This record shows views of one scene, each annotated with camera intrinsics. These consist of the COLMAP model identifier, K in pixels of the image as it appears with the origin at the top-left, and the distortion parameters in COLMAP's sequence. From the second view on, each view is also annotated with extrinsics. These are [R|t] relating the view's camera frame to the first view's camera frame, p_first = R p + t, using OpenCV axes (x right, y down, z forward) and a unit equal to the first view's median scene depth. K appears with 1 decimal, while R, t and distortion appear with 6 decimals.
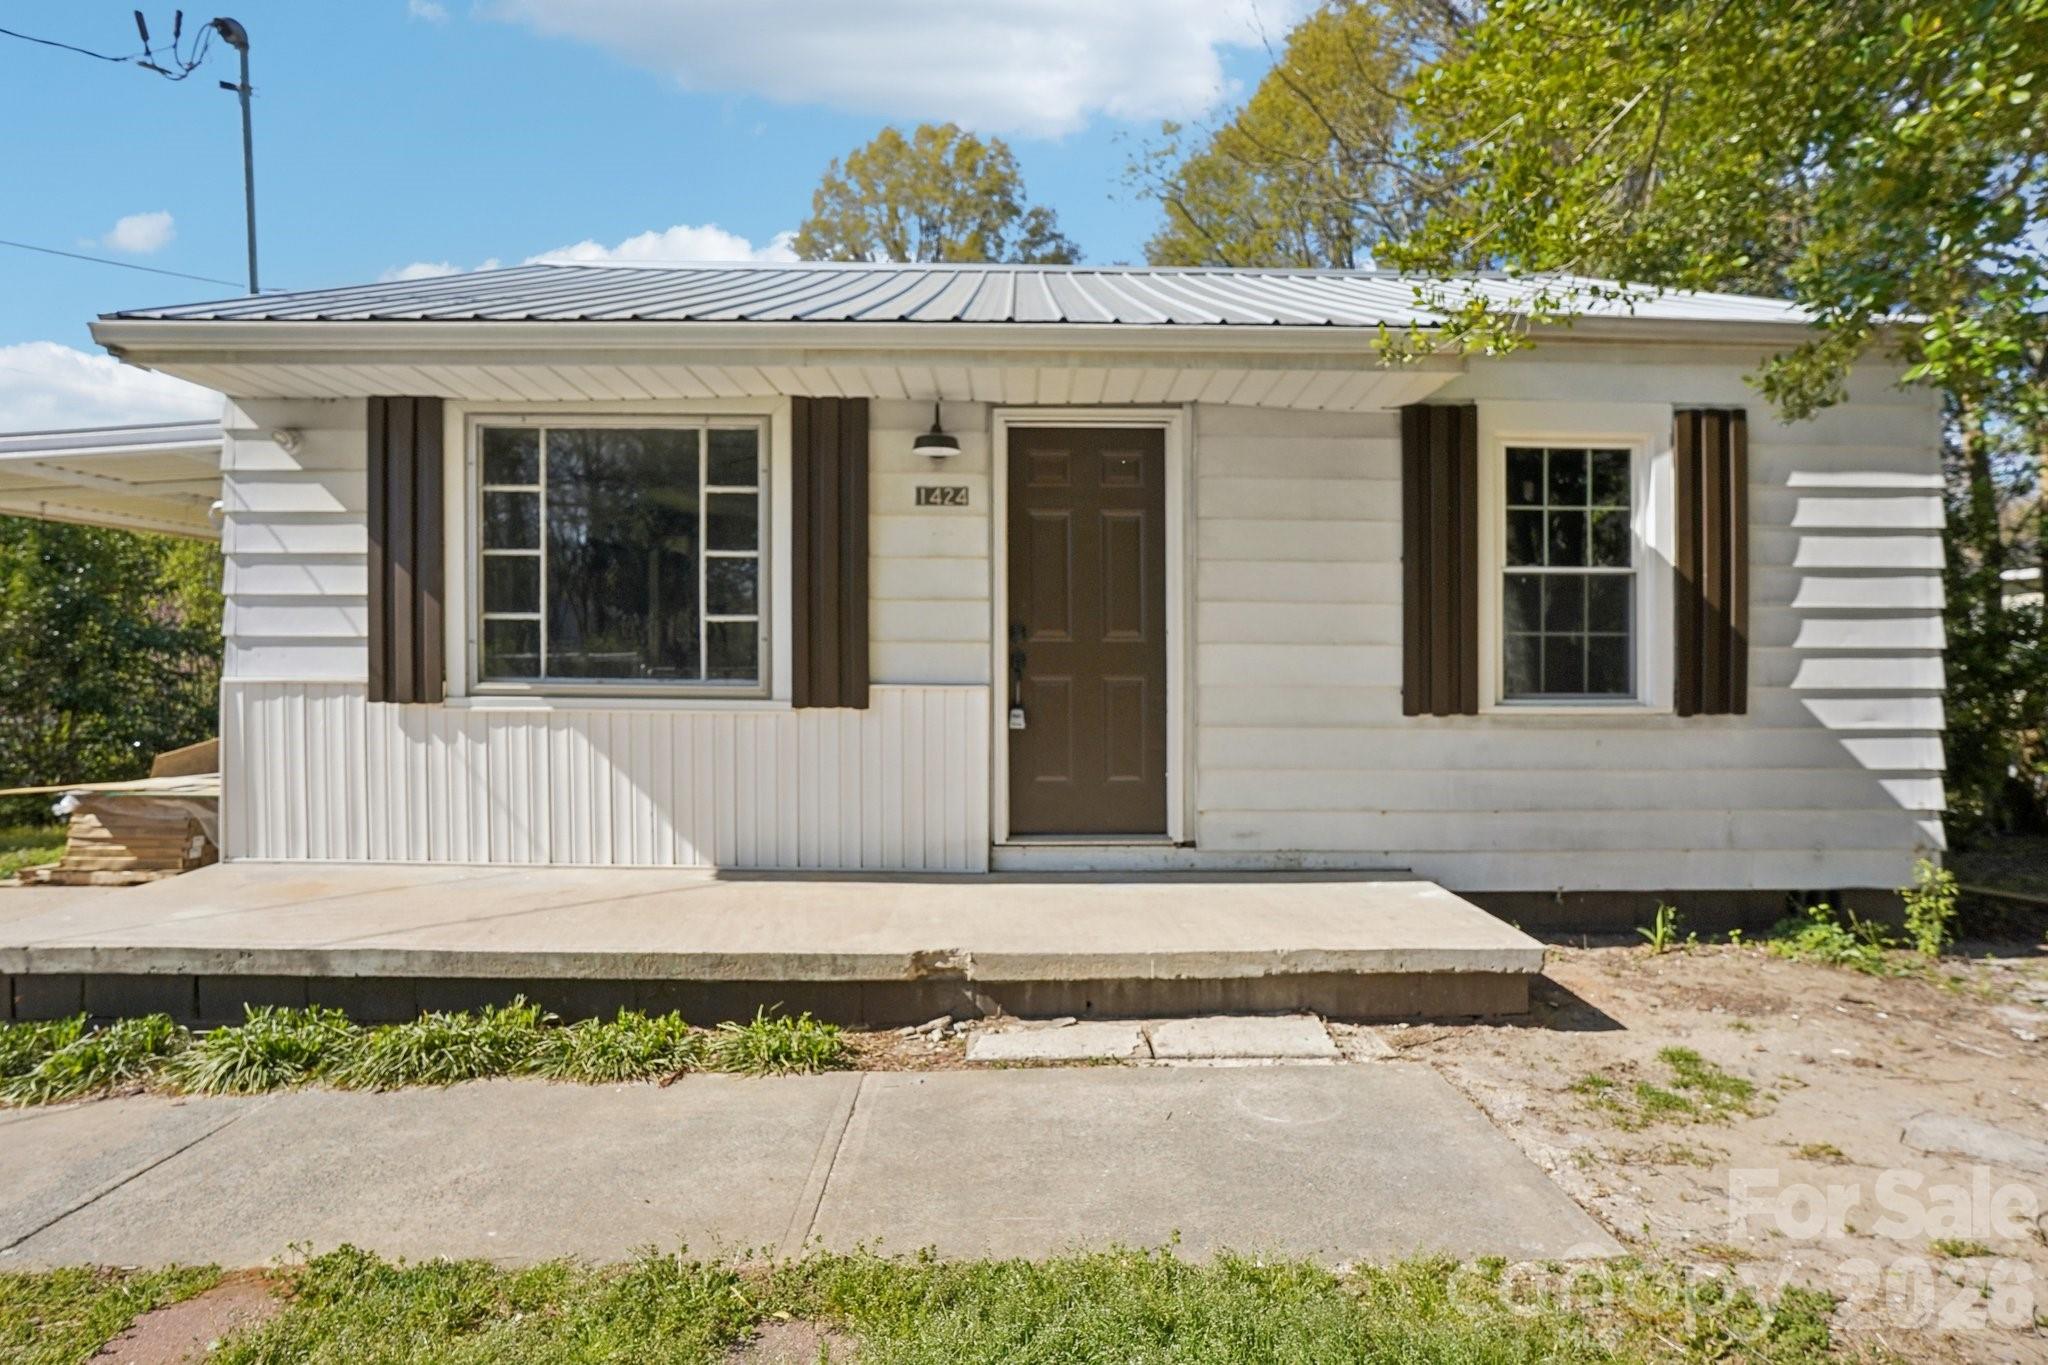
lens RADIAL K [[1156.7, 0, 1033.0], [0, 1156.7, 628.3], [0, 0, 1]] dist [-0.073615, 0.045834]
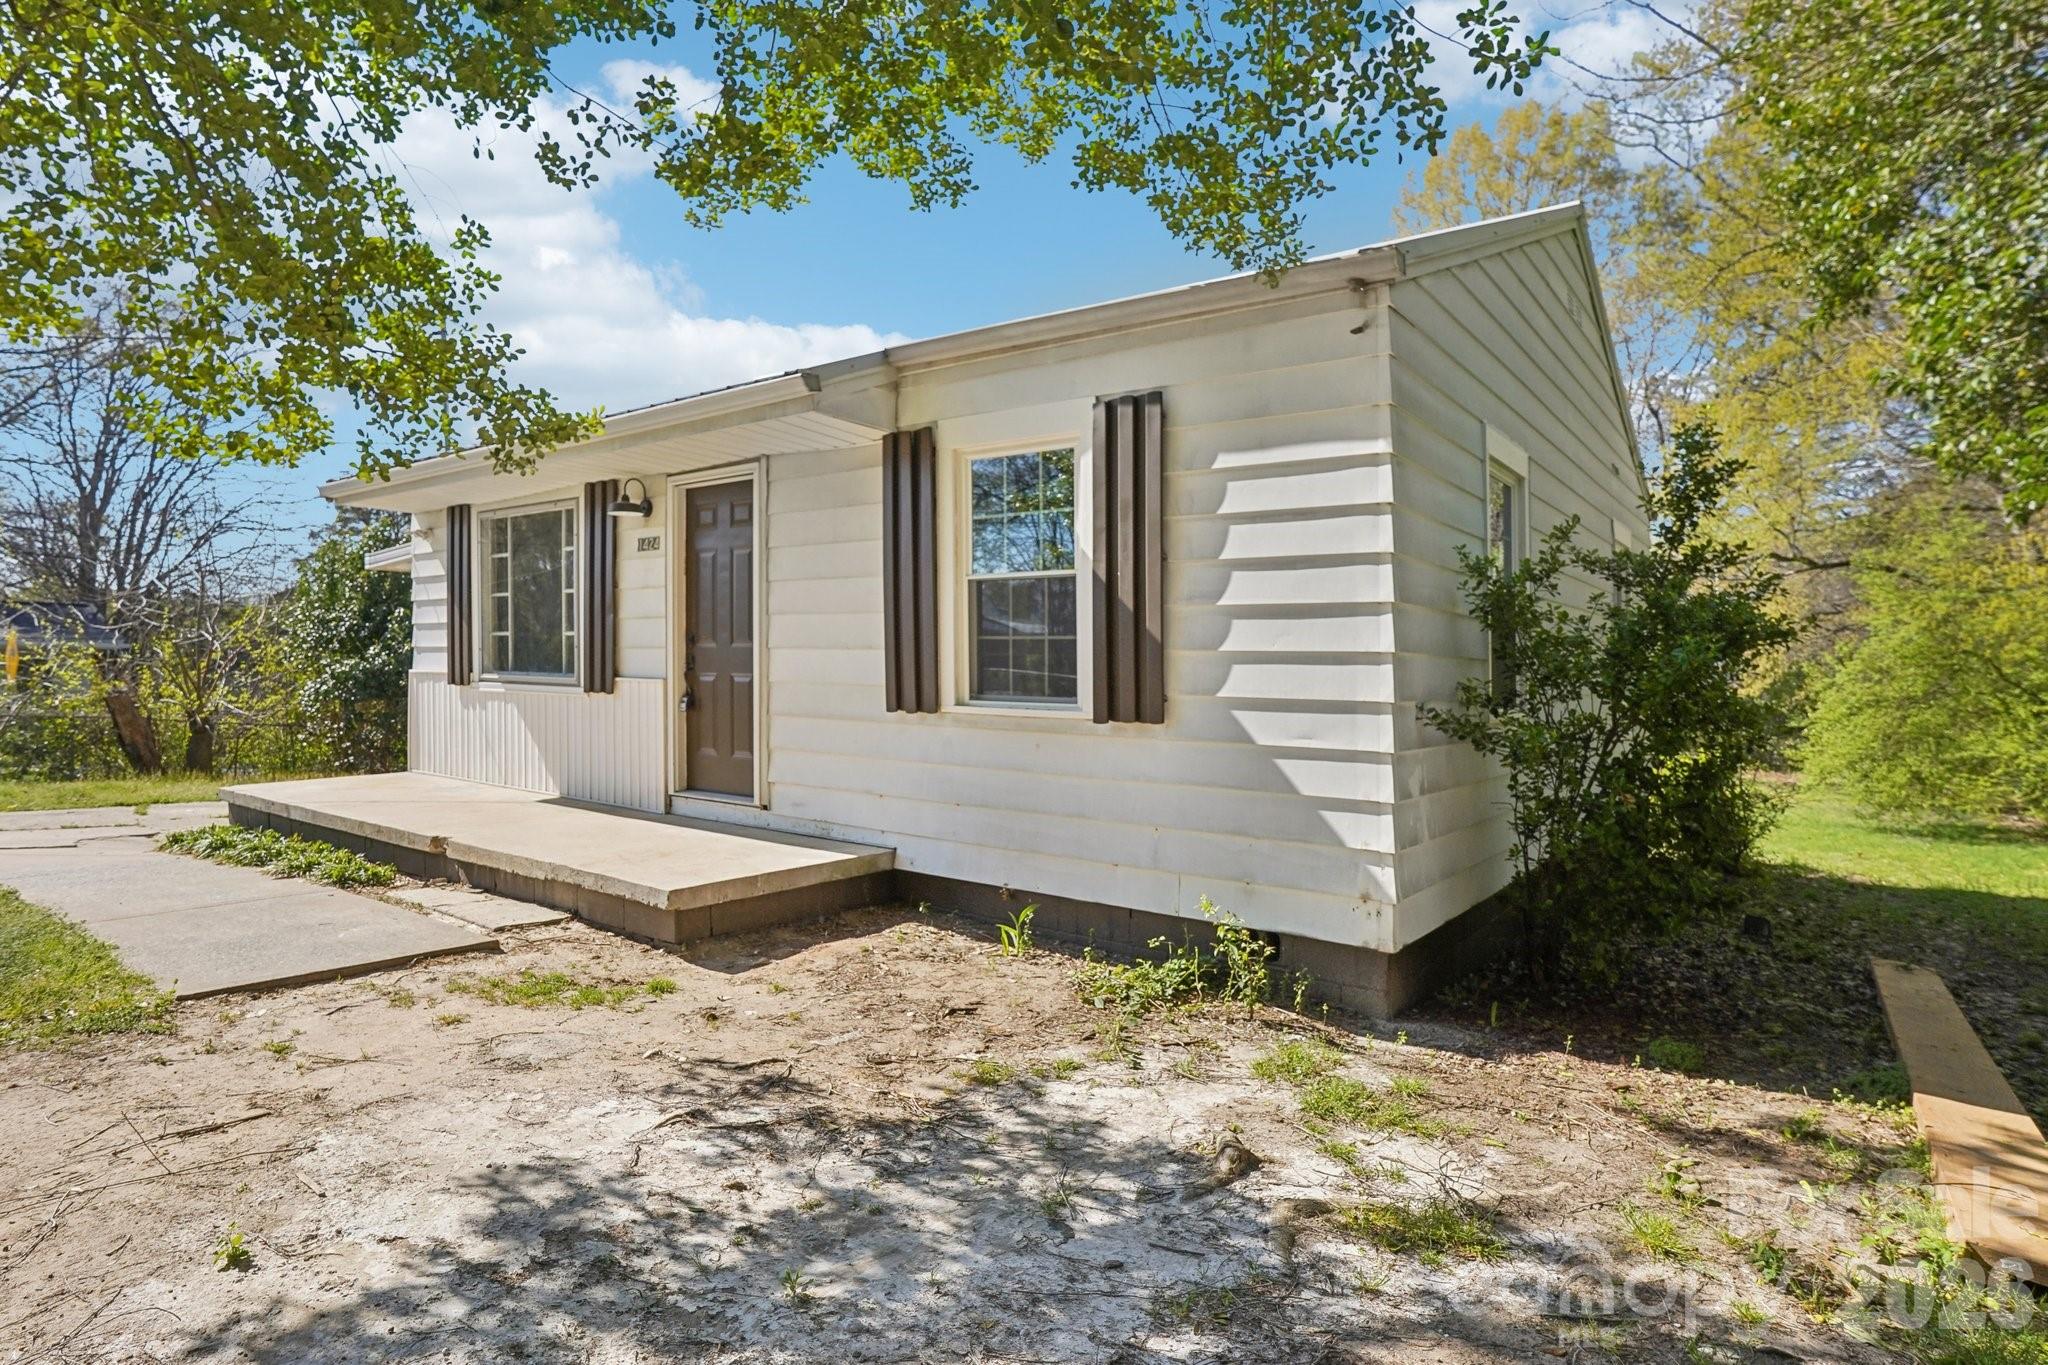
lens RADIAL K [[1112.4, 0, 1030.1], [0, 1112.4, 692.7], [0, 0, 1]] dist [-0.076710, 0.048513]
pose [[0.789044, 0.021179, -0.613972, 1.105568], [-0.006063, 0.999625, 0.026690, 0.027454], [0.614307, -0.017337, 0.788876, 0.224369]]
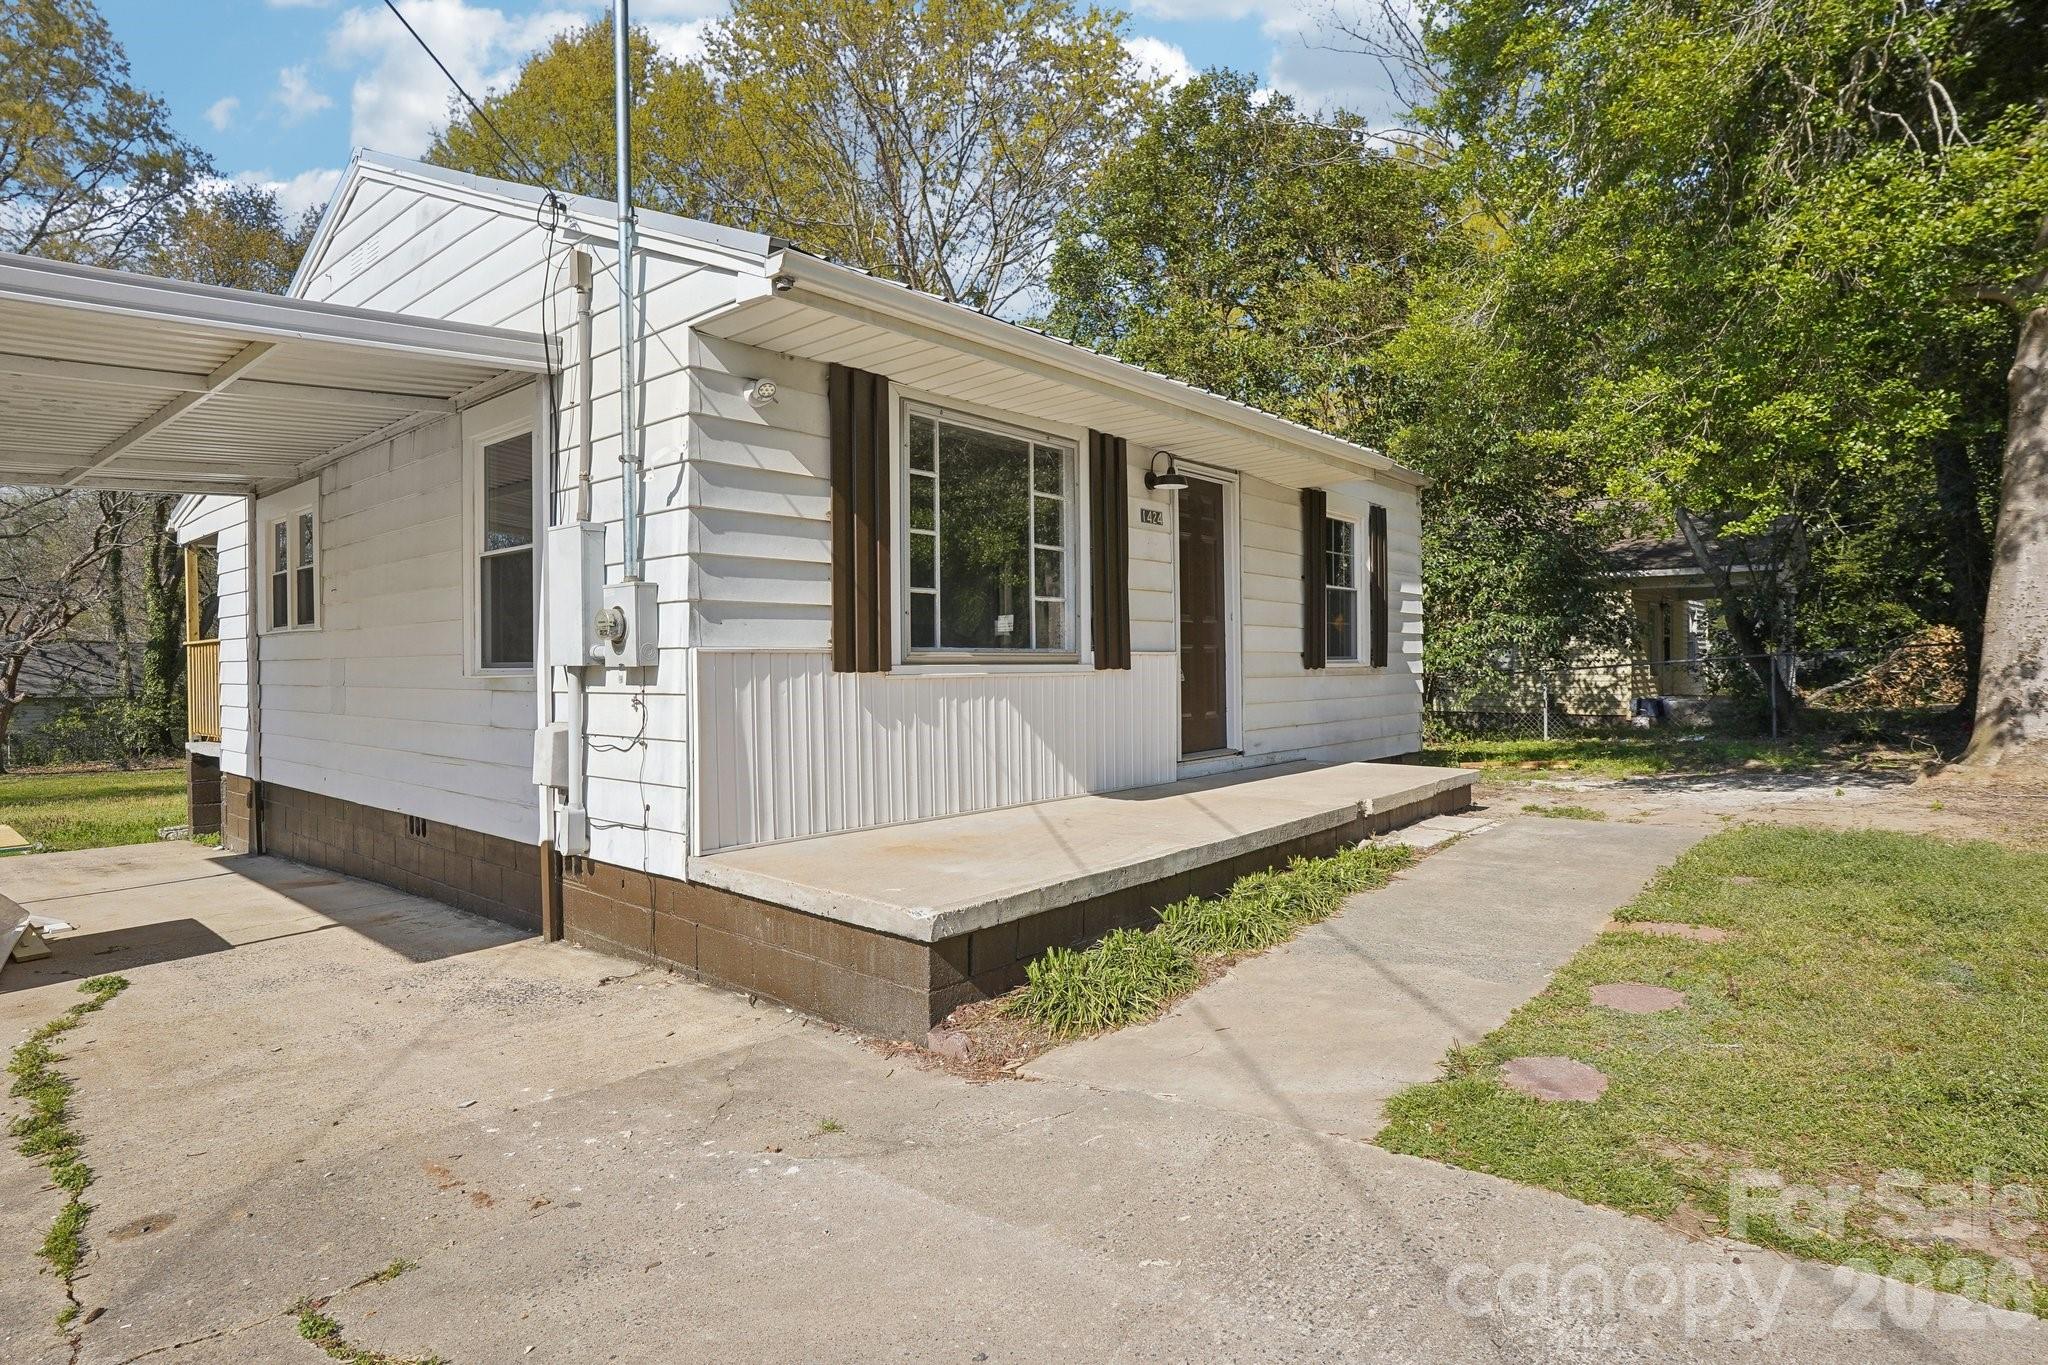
lens RADIAL K [[1112.4, 0, 1030.1], [0, 1112.4, 692.7], [0, 0, 1]] dist [-0.076710, 0.048513]
pose [[0.650675, -0.031075, 0.758720, -1.189337], [-0.009189, 0.998767, 0.048787, 0.032917], [-0.759300, -0.038716, 0.649587, 0.231818]]
